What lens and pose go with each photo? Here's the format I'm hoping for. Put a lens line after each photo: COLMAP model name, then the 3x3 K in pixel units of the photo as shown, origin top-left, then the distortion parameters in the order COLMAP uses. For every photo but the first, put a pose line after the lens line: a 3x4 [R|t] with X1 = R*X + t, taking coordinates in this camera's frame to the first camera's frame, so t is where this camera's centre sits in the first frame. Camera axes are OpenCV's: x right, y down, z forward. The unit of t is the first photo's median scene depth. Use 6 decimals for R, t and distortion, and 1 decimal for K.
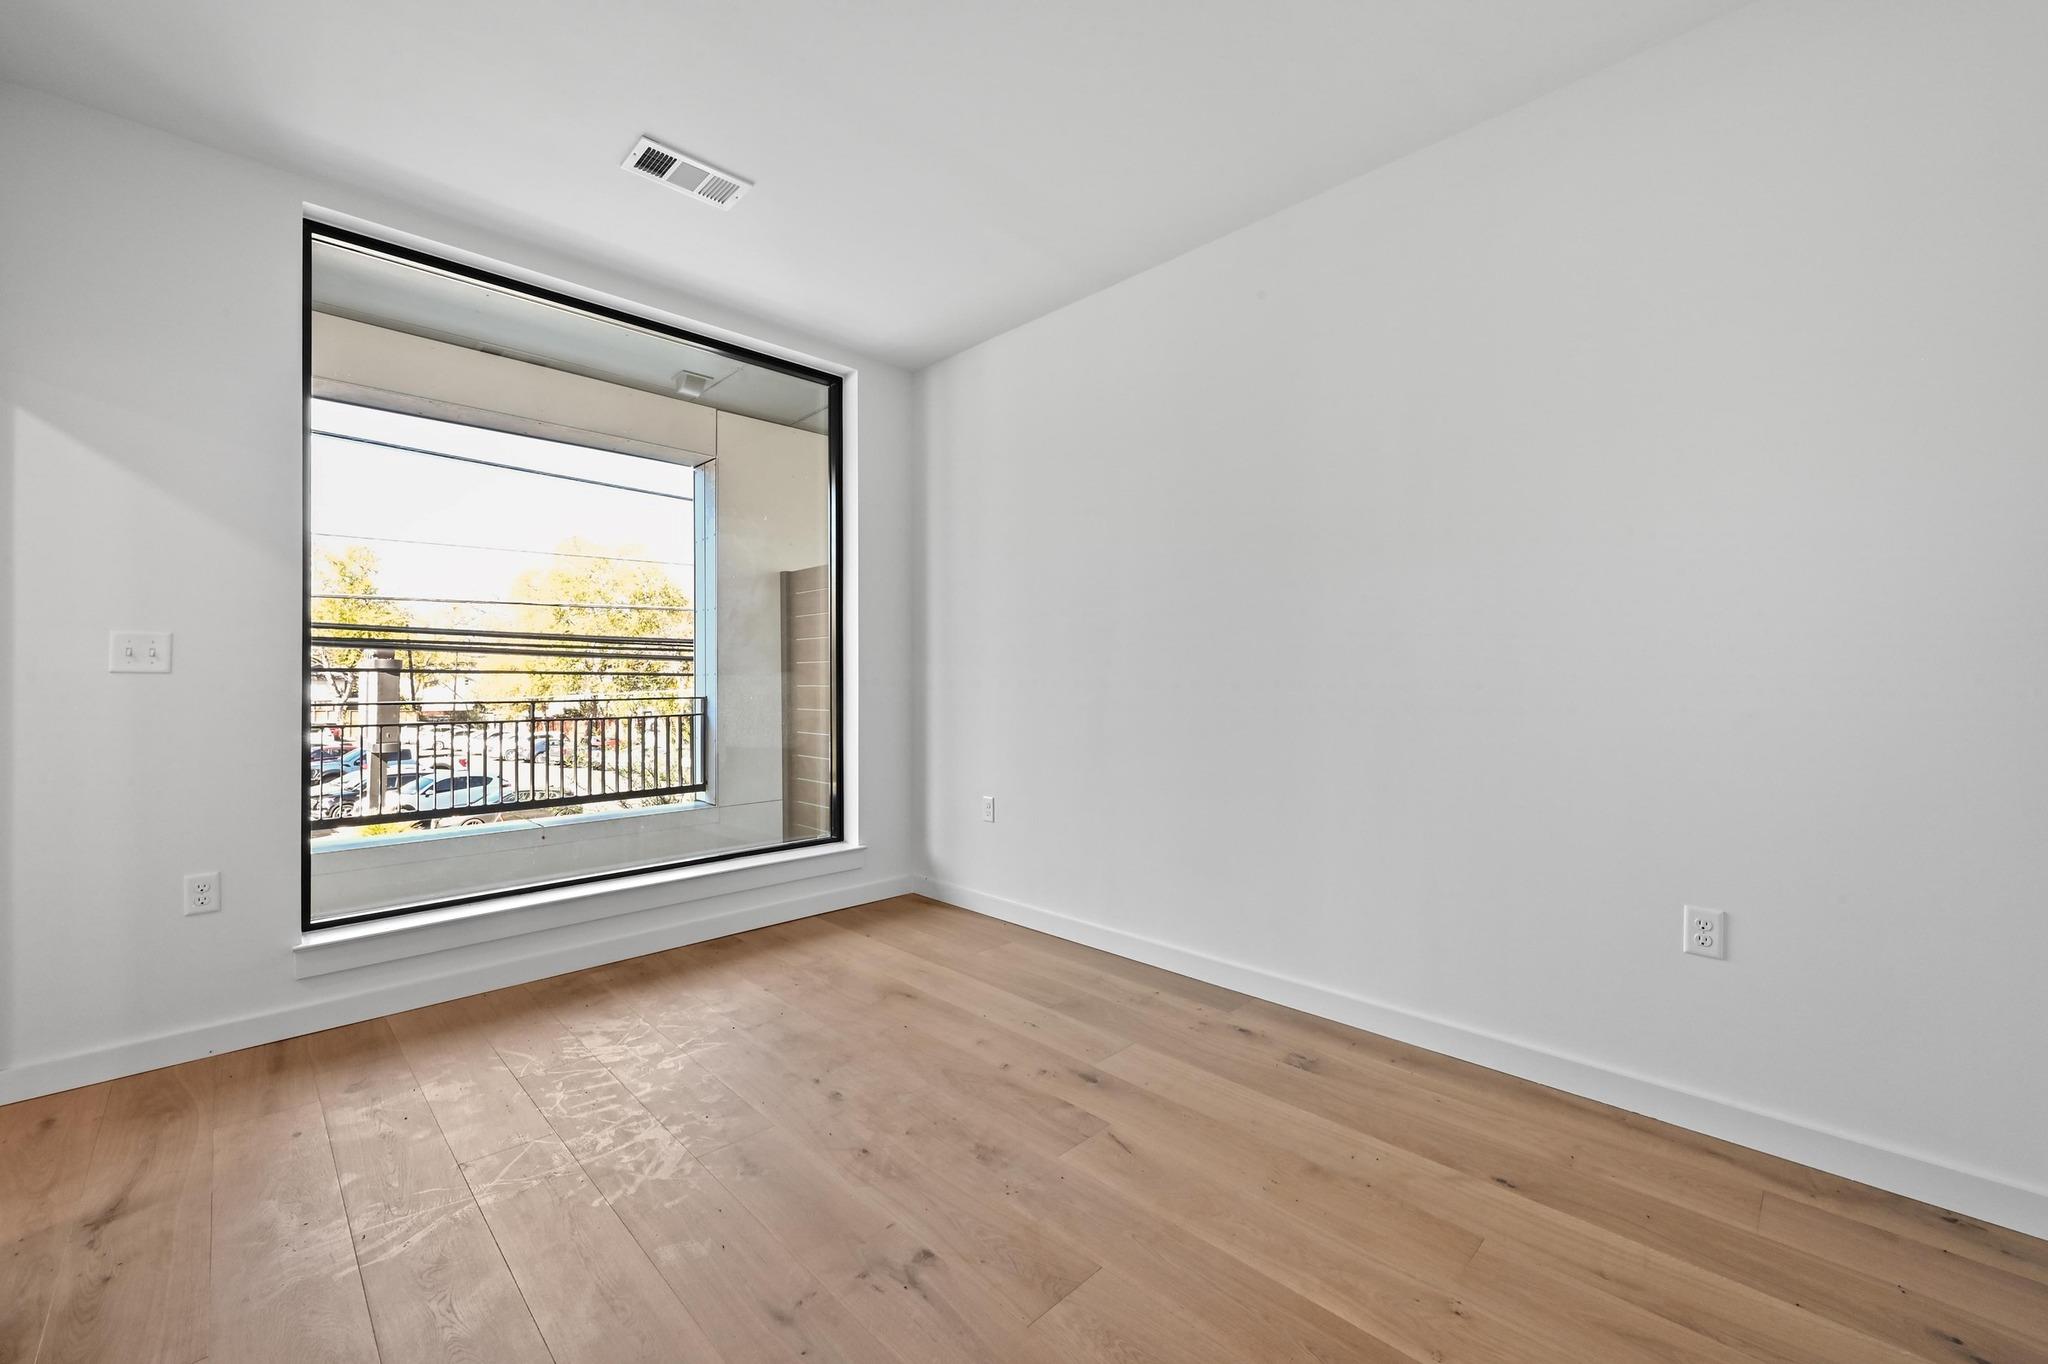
lens RADIAL K [[810.6, 0, 1034.3], [0, 810.6, 681.8], [0, 0, 1]] dist [0.002091, 0.000030]
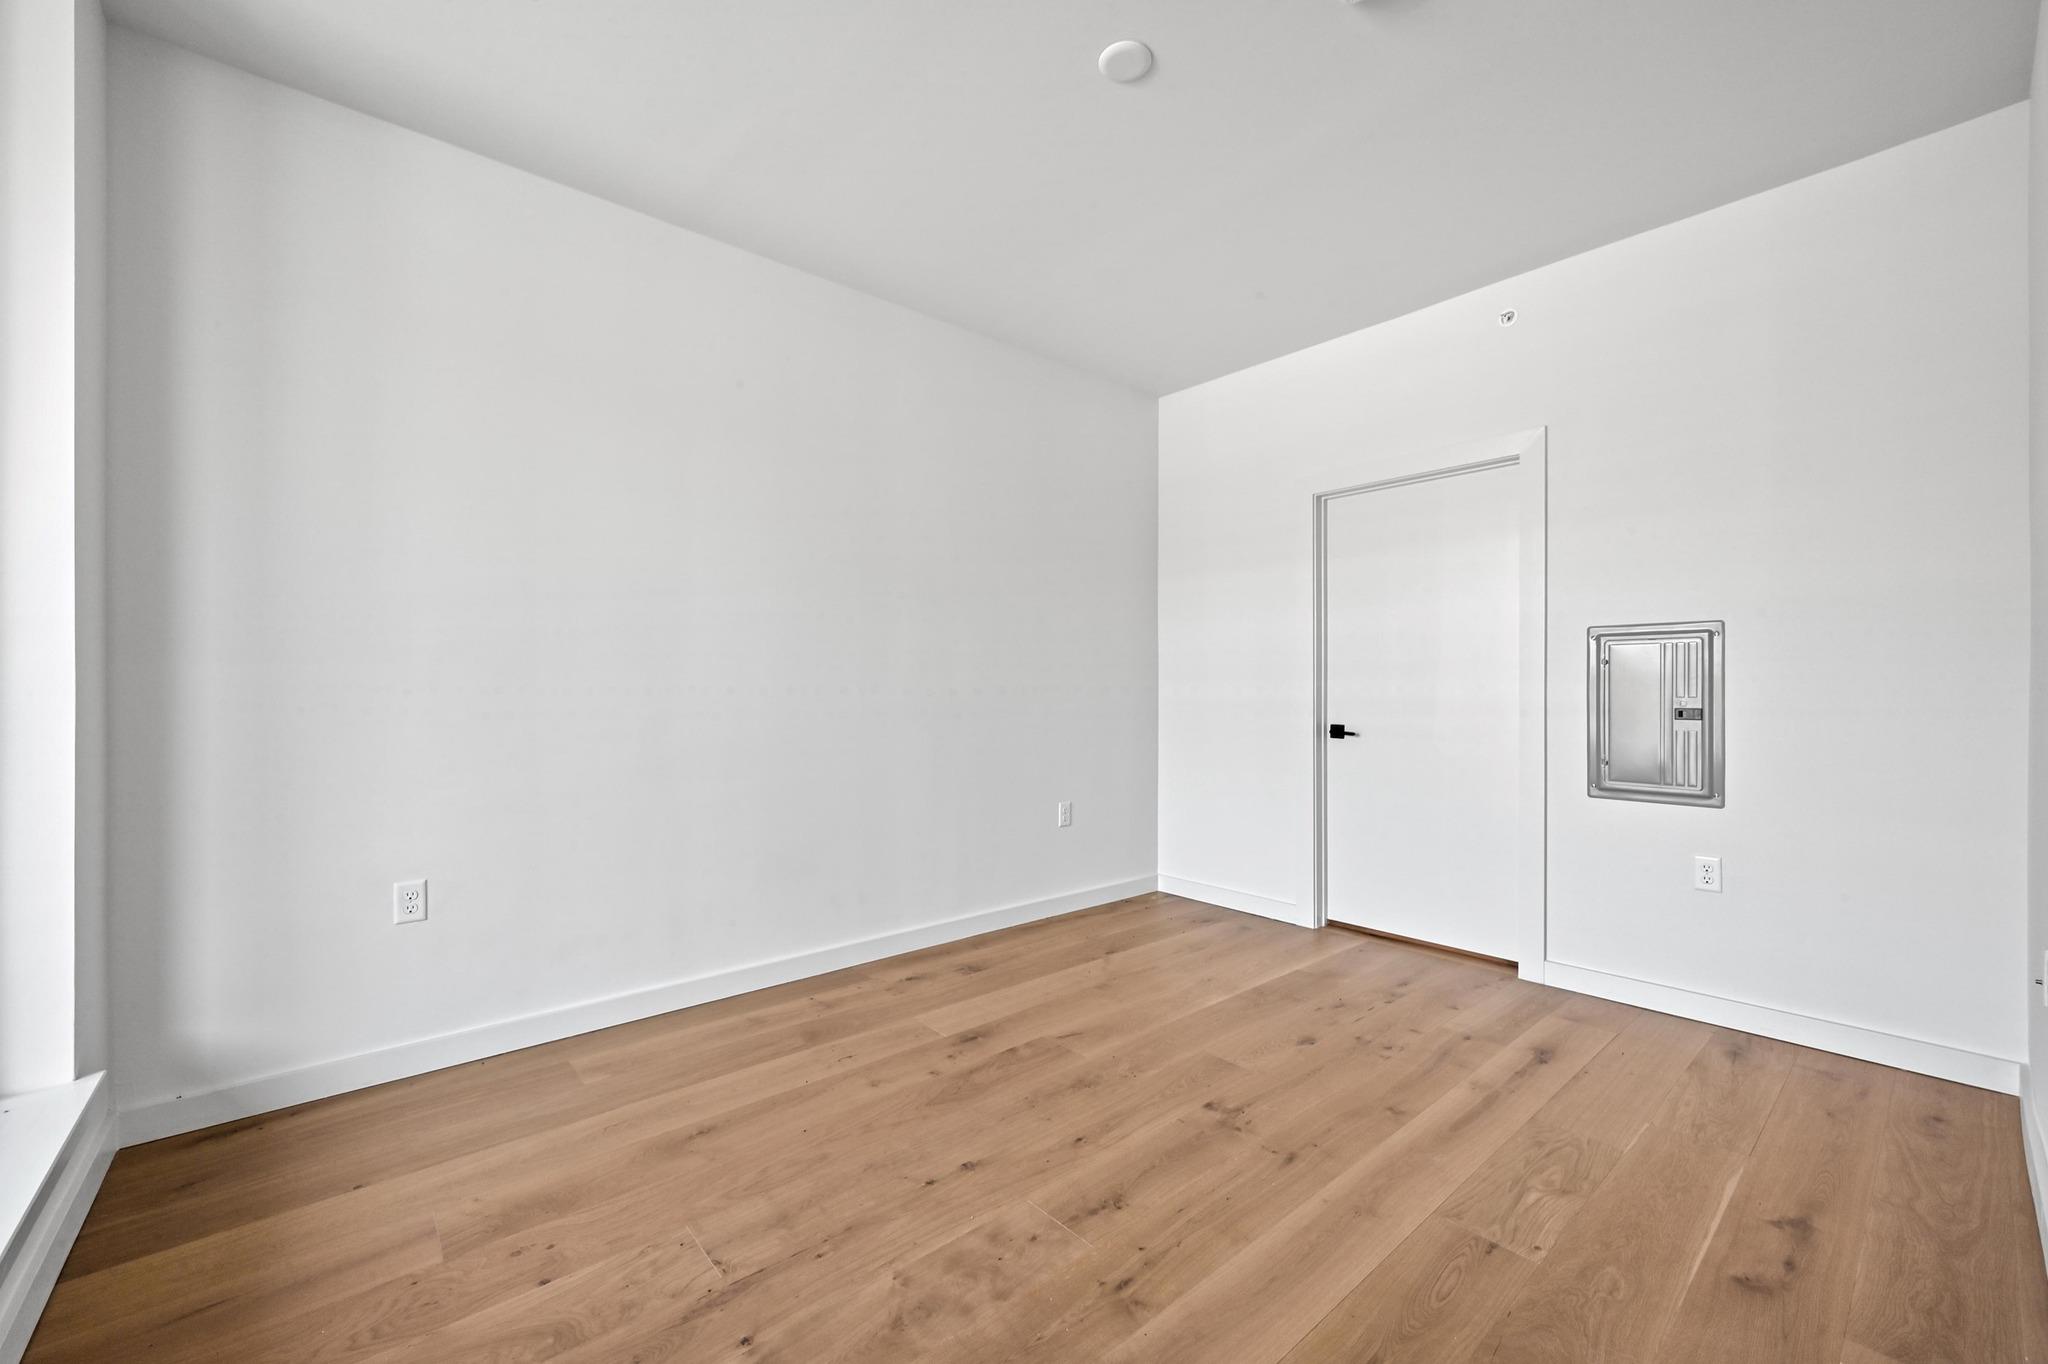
lens RADIAL K [[808.6, 0, 1024.5], [0, 808.6, 684.2], [0, 0, 1]] dist [0.000592, -0.000024]
pose [[0.079743, 0.006836, 0.996792, -0.864002], [0.003734, 0.999967, -0.007156, -0.000213], [-0.996808, 0.004292, 0.079715, 0.677319]]
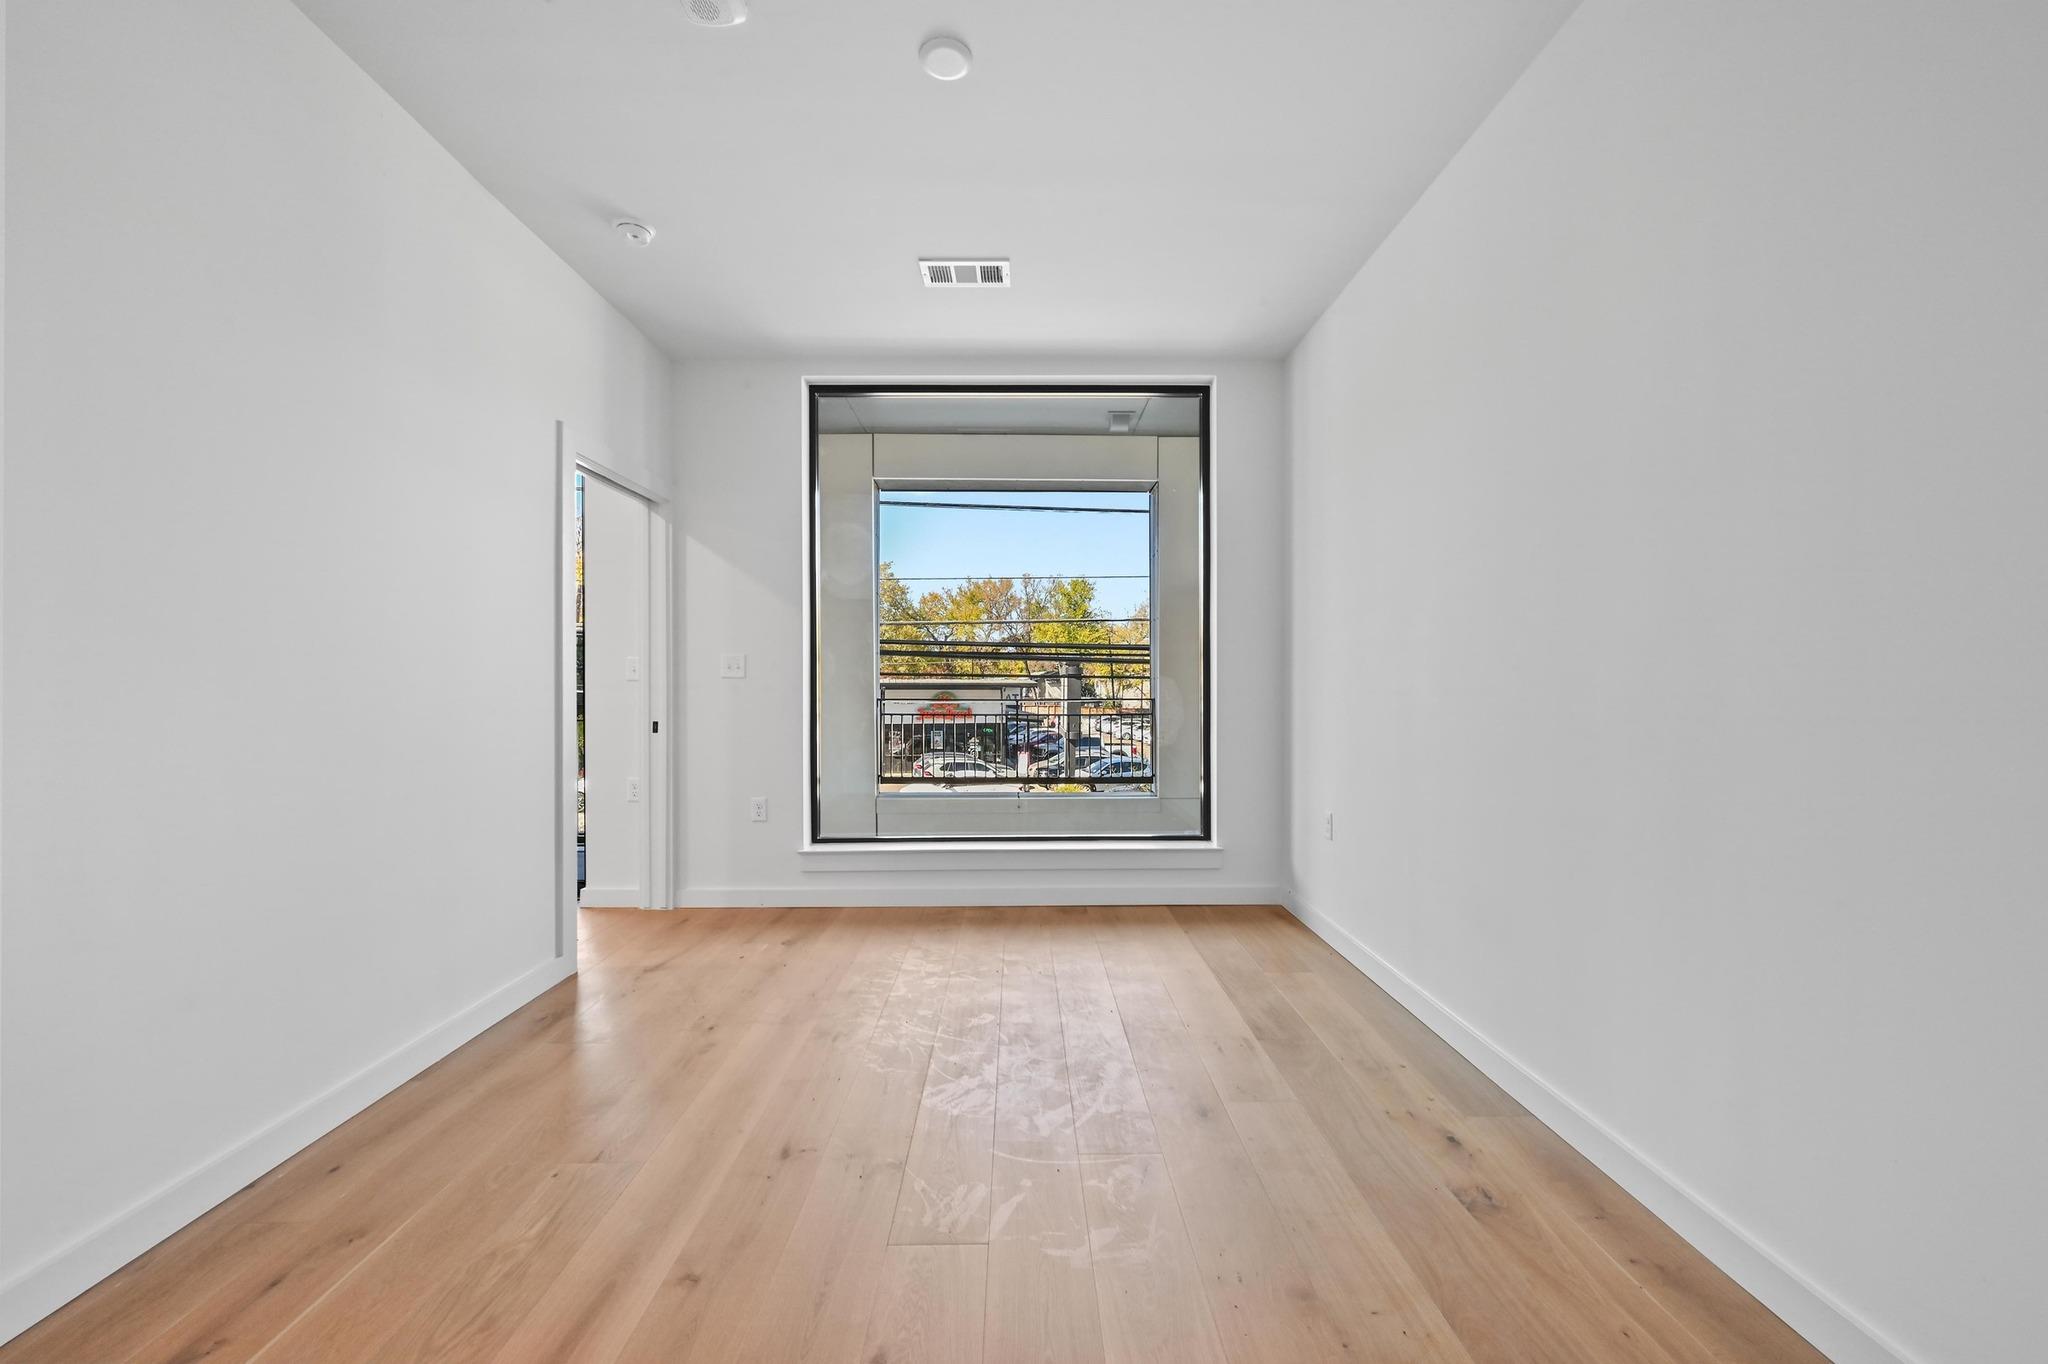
lens RADIAL K [[817.4, 0, 1024.0], [0, 817.4, 682.0], [0, 0, 1]] dist [-0.000667, 0.000187]
pose [[0.710774, -0.001905, -0.703418, 0.473500], [-0.000628, 0.999994, -0.003343, 0.002970], [0.703420, 0.002818, 0.710769, 0.158240]]
